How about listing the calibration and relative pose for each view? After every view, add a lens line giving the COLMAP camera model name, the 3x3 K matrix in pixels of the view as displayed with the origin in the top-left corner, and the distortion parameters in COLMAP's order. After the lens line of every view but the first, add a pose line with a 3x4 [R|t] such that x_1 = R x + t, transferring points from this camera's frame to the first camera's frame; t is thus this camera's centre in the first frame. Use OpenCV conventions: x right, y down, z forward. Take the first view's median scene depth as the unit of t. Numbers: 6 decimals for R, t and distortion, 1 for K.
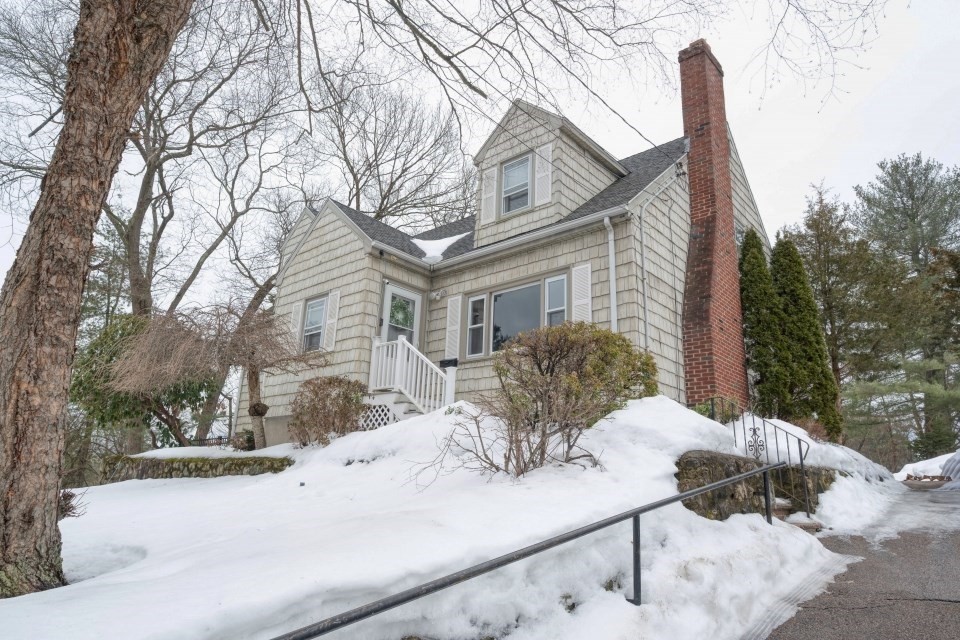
lens RADIAL K [[608.2, 0, 480.0], [0, 608.2, 320.0], [0, 0, 1]] dist [-0.000896, -0.000239]
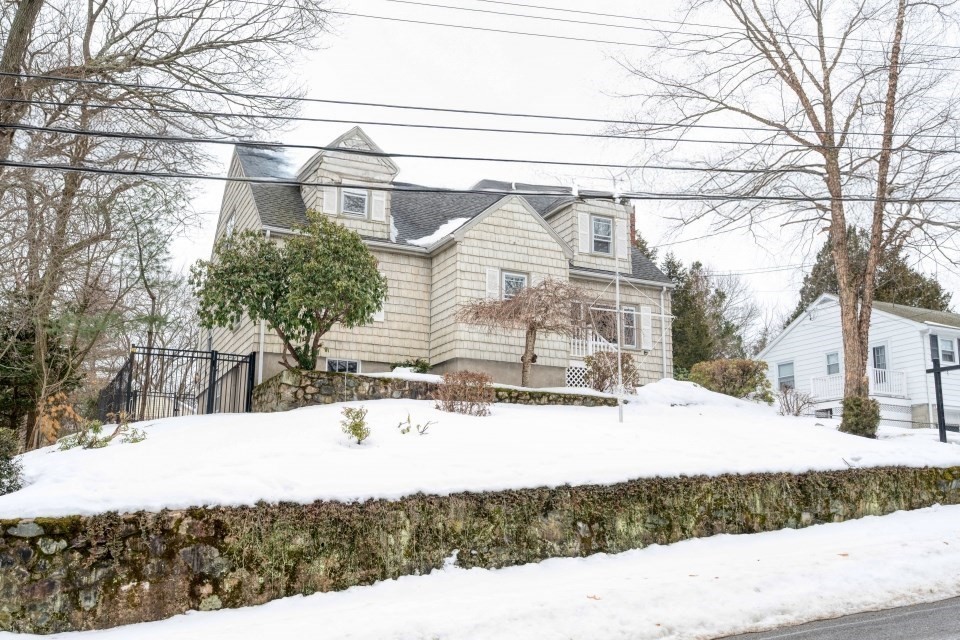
lens RADIAL K [[967.7, 0, 480.0], [0, 967.7, 320.0], [0, 0, 1]] dist [0.005953, -0.004699]
pose [[0.391133, 0.166416, 0.905163, -2.246511], [-0.255224, 0.964554, -0.067050, 0.228371], [-0.884238, -0.204794, 0.419742, 0.201074]]
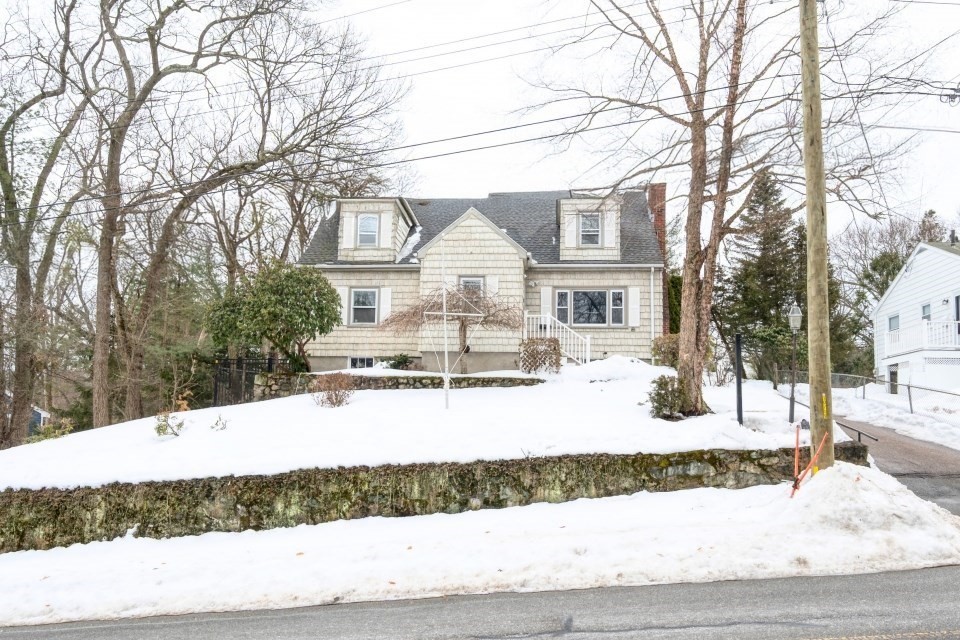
lens RADIAL K [[722.7, 0, 482.4], [0, 722.7, 379.0], [0, 0, 1]] dist [0.001893, 0.000483]
pose [[0.799848, 0.029184, 0.599493, -1.427681], [-0.157644, 0.973965, 0.162915, -0.091810], [-0.579130, -0.224813, 0.783624, -0.551761]]
